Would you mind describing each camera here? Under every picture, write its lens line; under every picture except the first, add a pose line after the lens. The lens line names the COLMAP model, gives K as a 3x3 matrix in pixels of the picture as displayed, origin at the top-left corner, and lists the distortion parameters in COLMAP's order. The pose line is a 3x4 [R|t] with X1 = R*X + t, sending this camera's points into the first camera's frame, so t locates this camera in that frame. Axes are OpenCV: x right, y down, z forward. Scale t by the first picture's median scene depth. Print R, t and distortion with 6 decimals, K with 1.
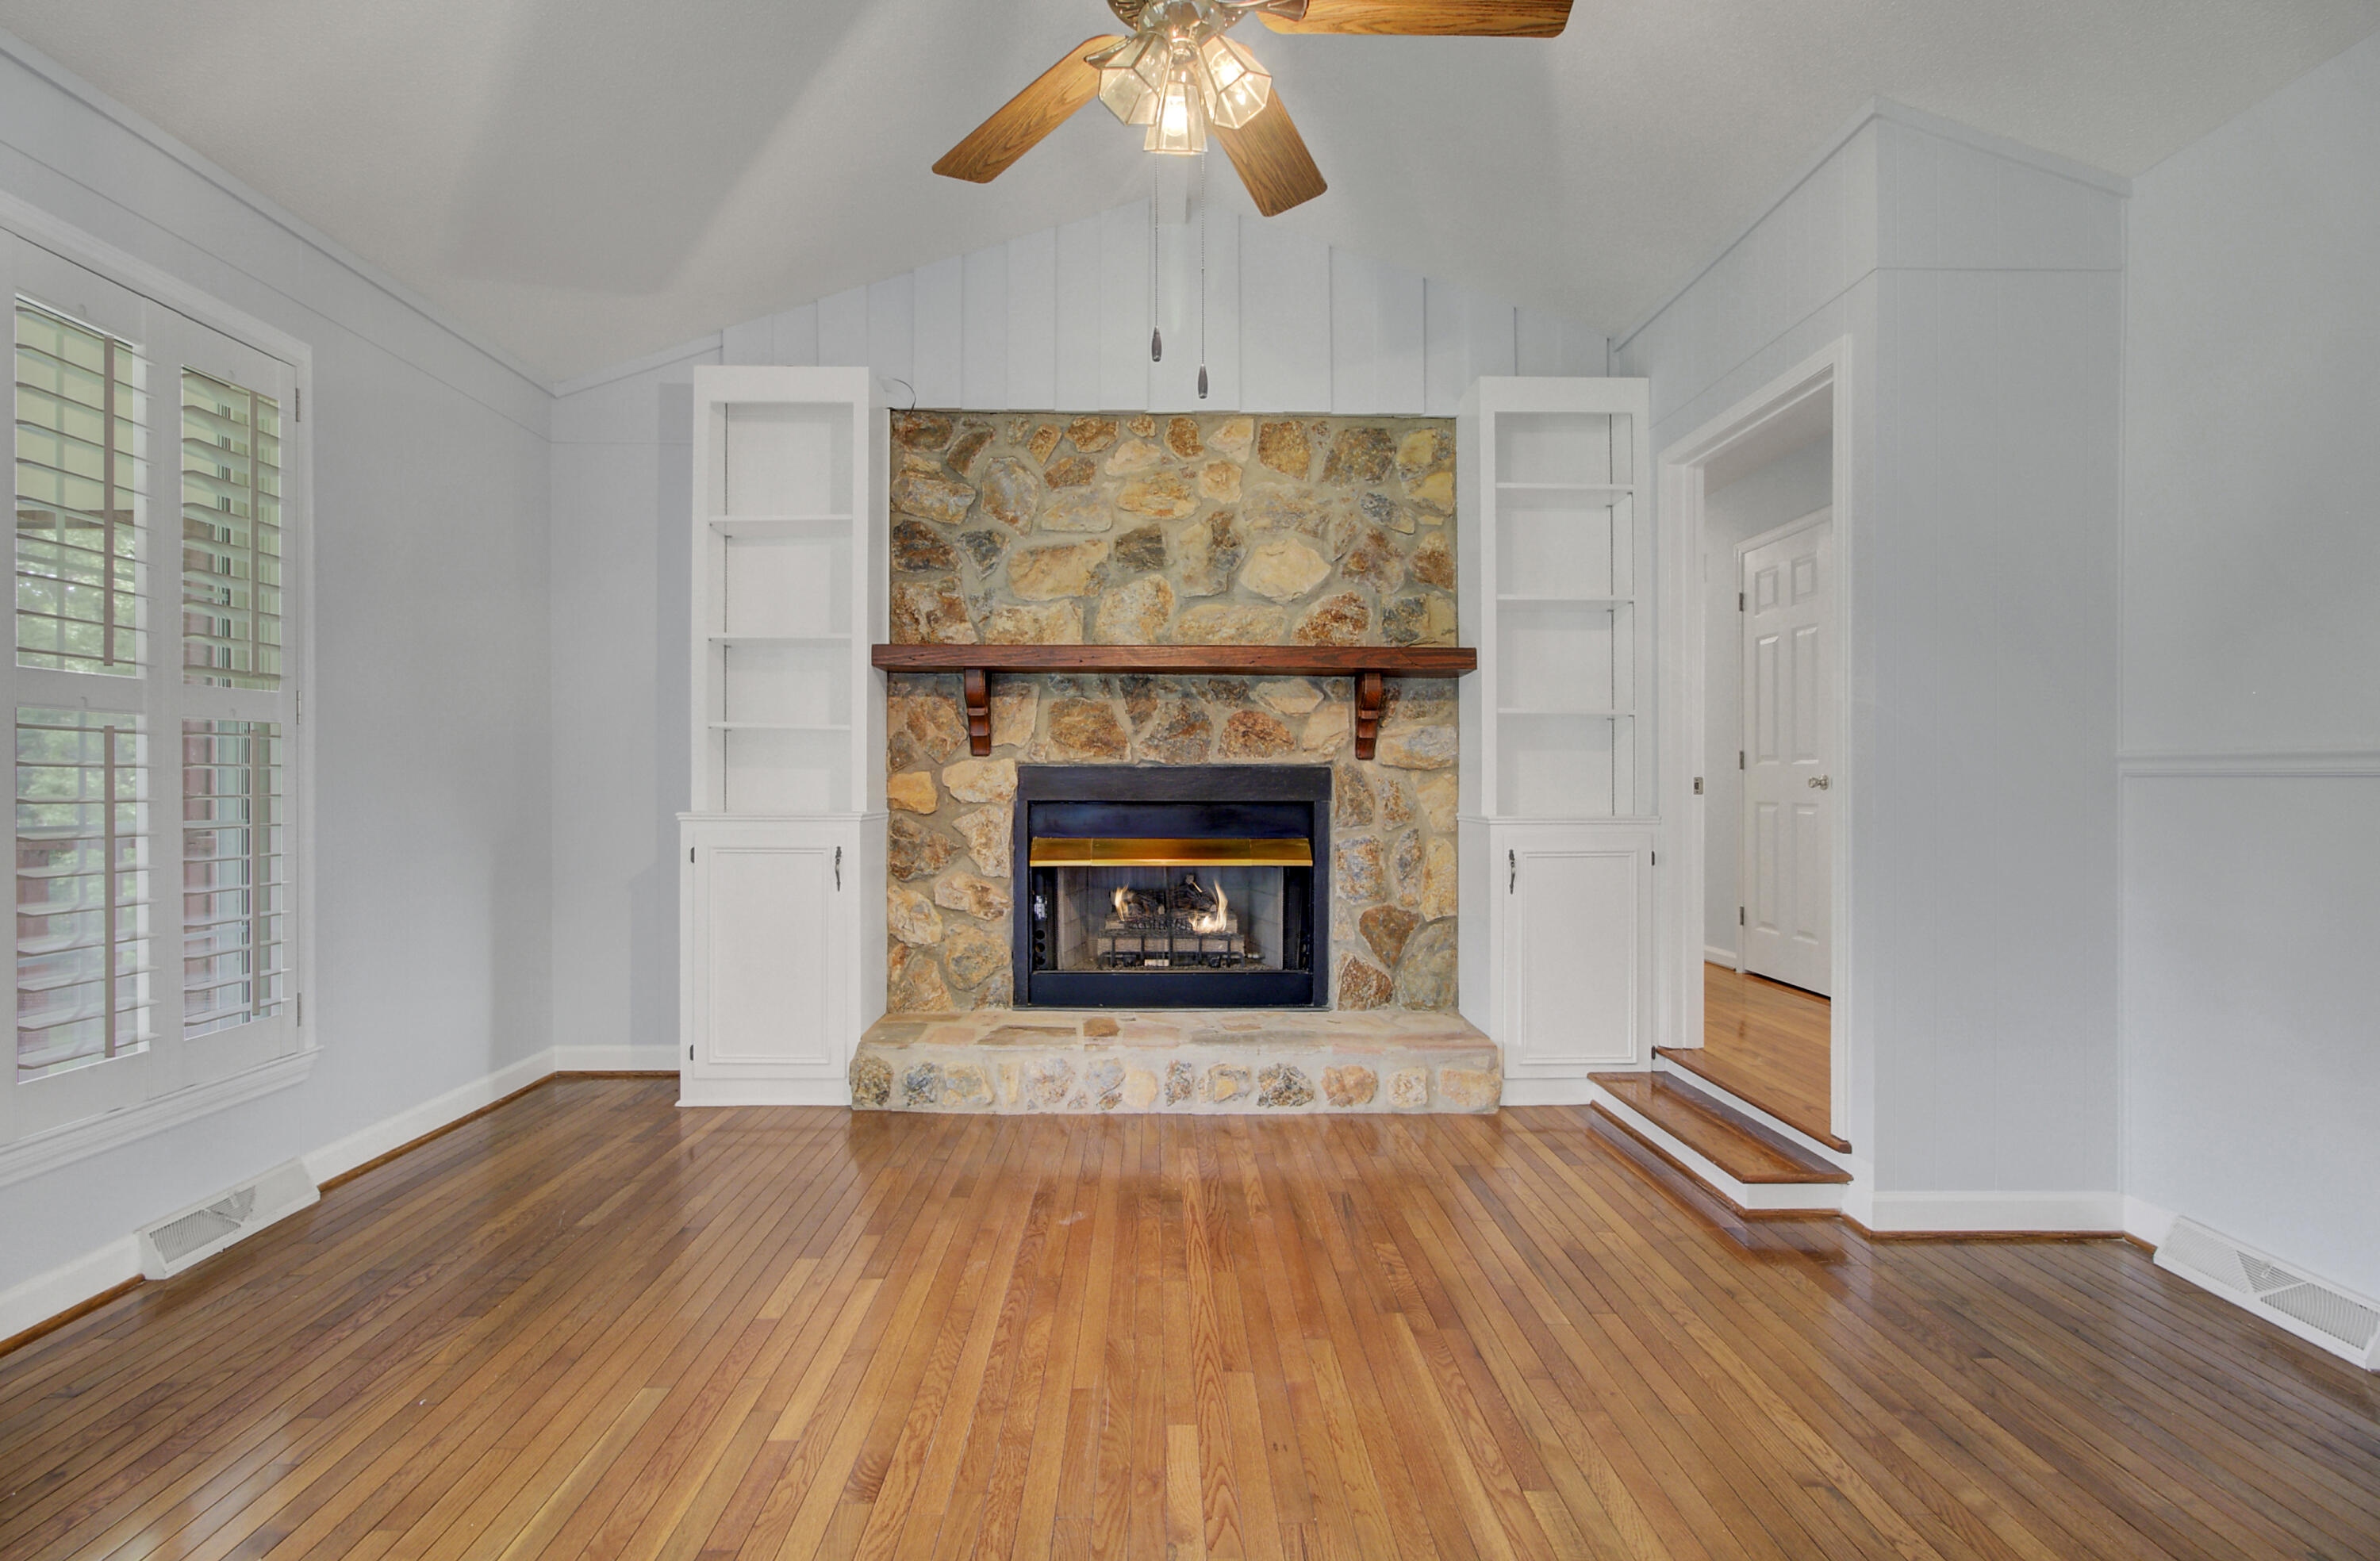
lens RADIAL K [[1130.1, 0, 1182.8], [0, 1130.1, 768.6], [0, 0, 1]] dist [-0.061500, 0.064914]
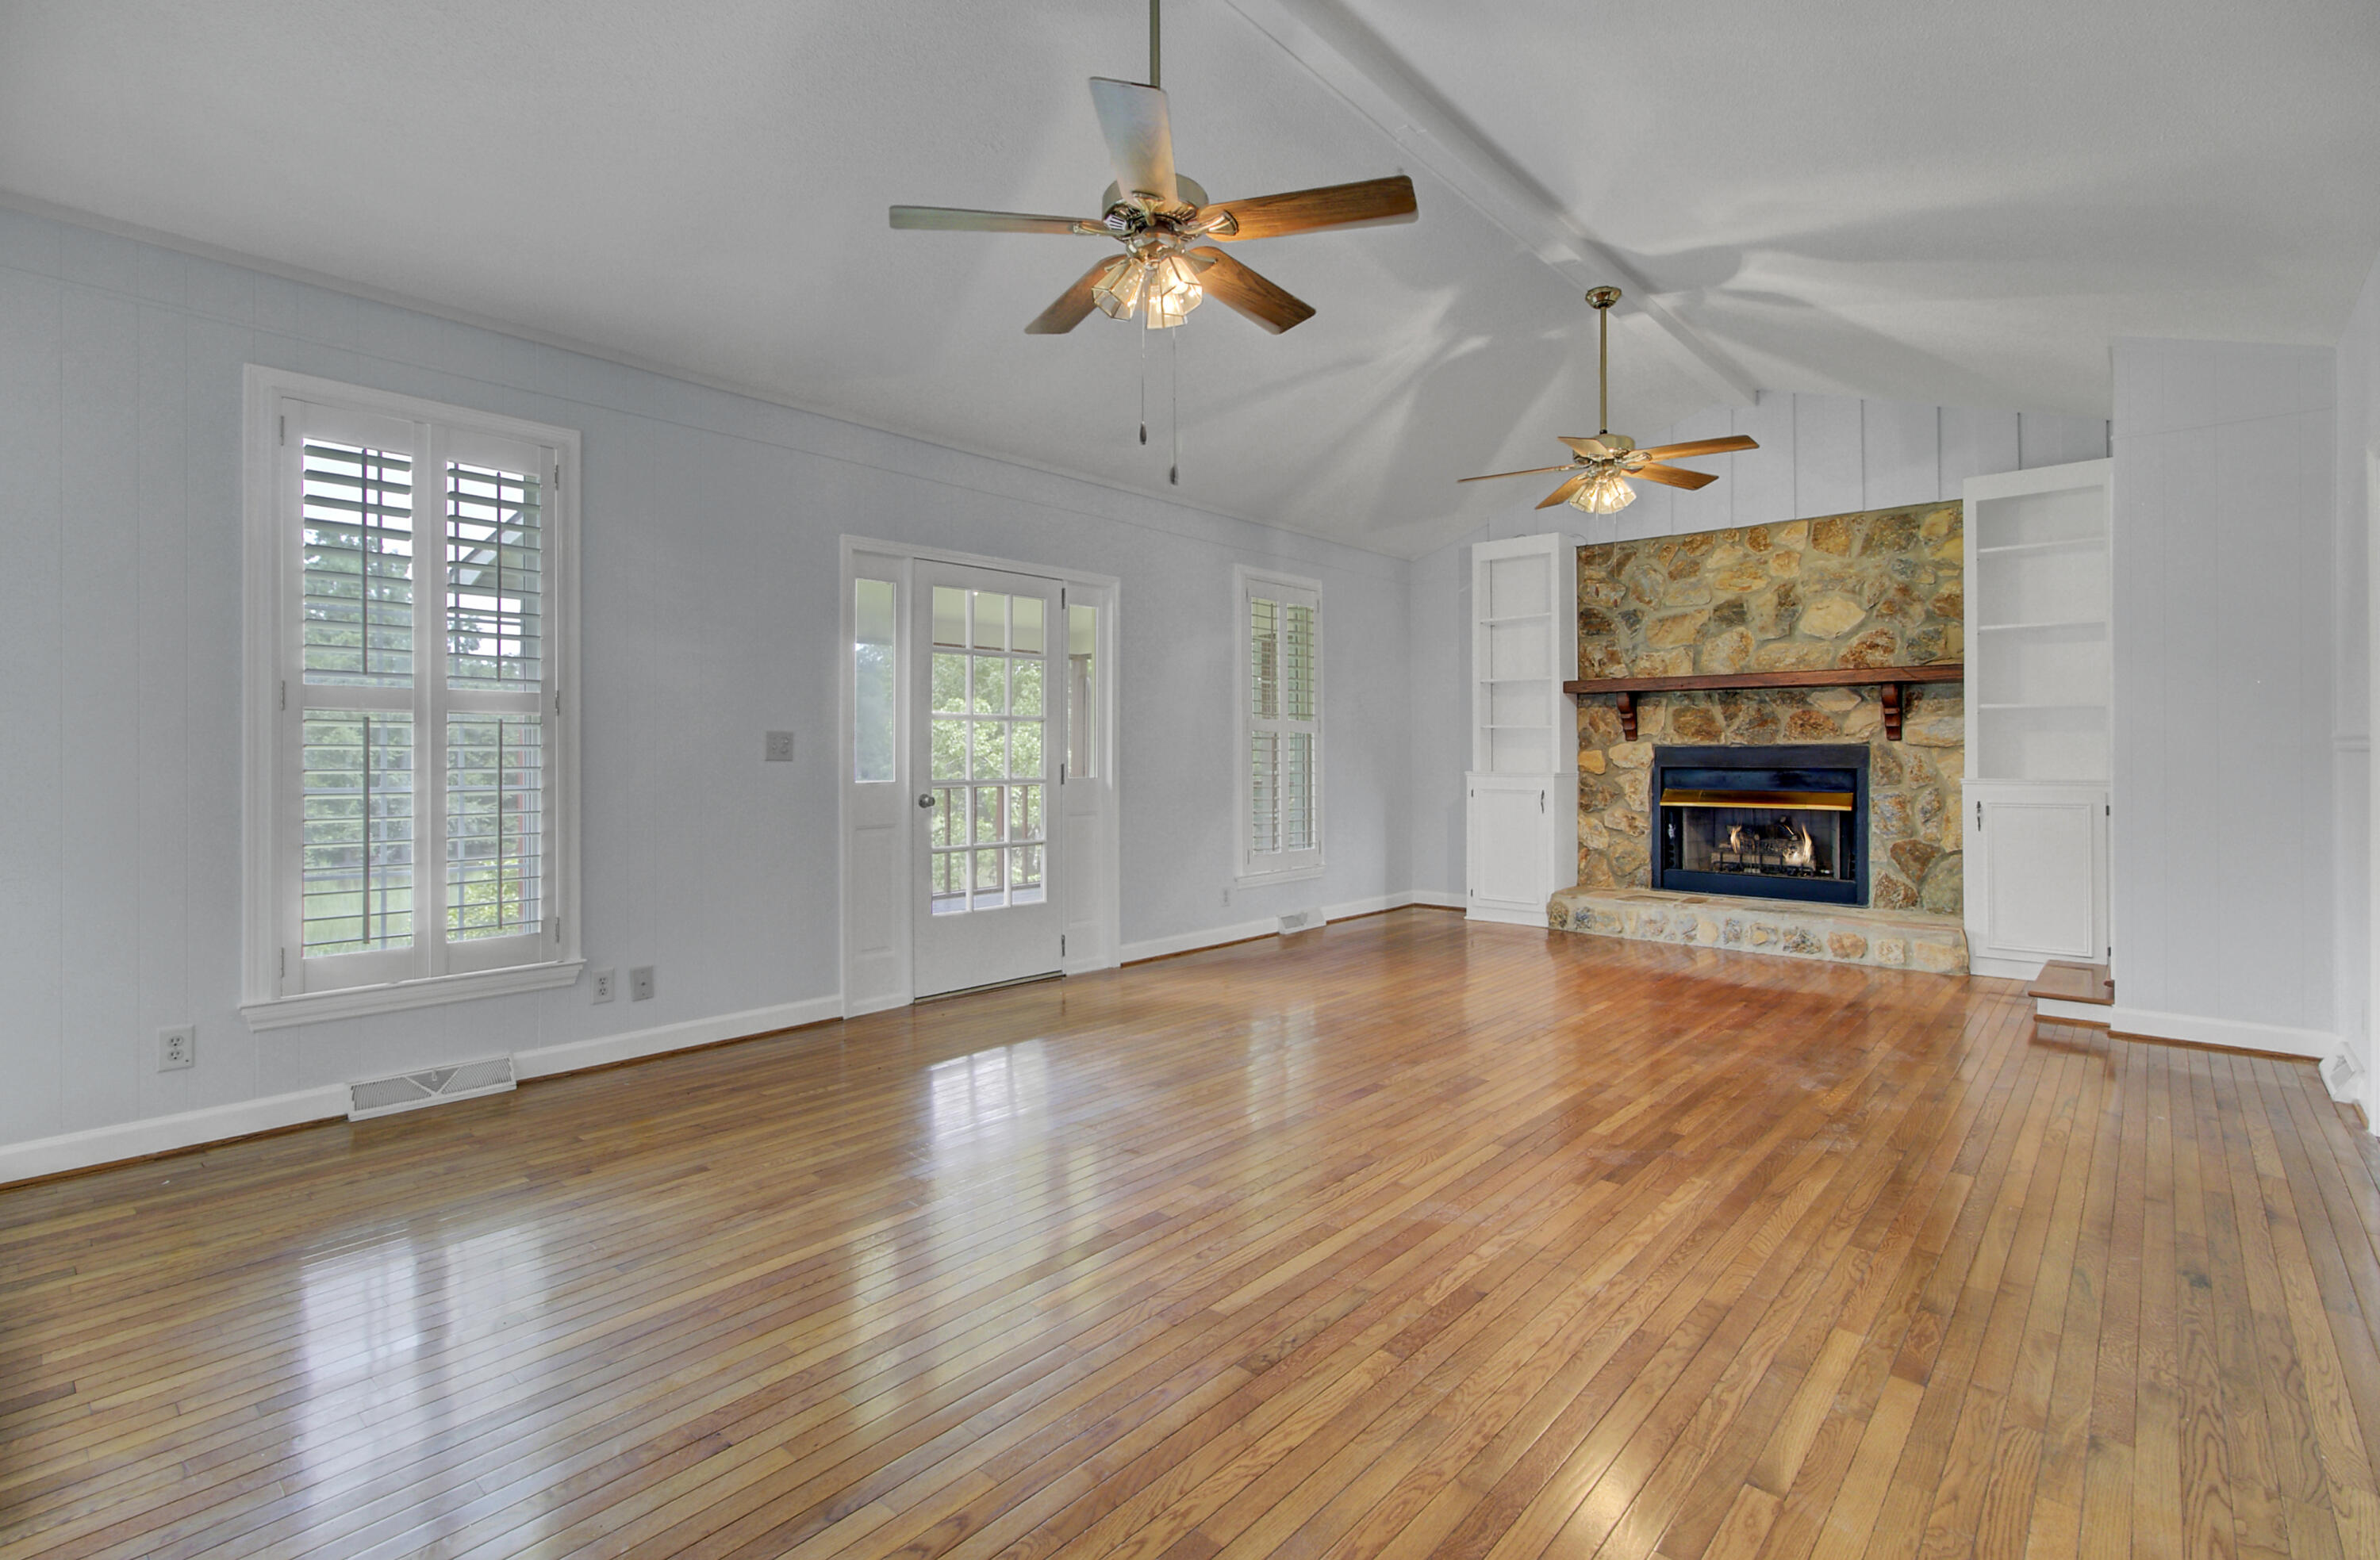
lens RADIAL K [[1130.1, 0, 1182.8], [0, 1130.1, 768.1], [0, 0, 1]] dist [-0.061500, 0.064914]
pose [[0.742190, 0.005621, -0.670166, 0.457845], [0.009790, 0.999767, 0.019228, -0.009442], [0.670118, -0.020831, 0.741963, -0.726268]]
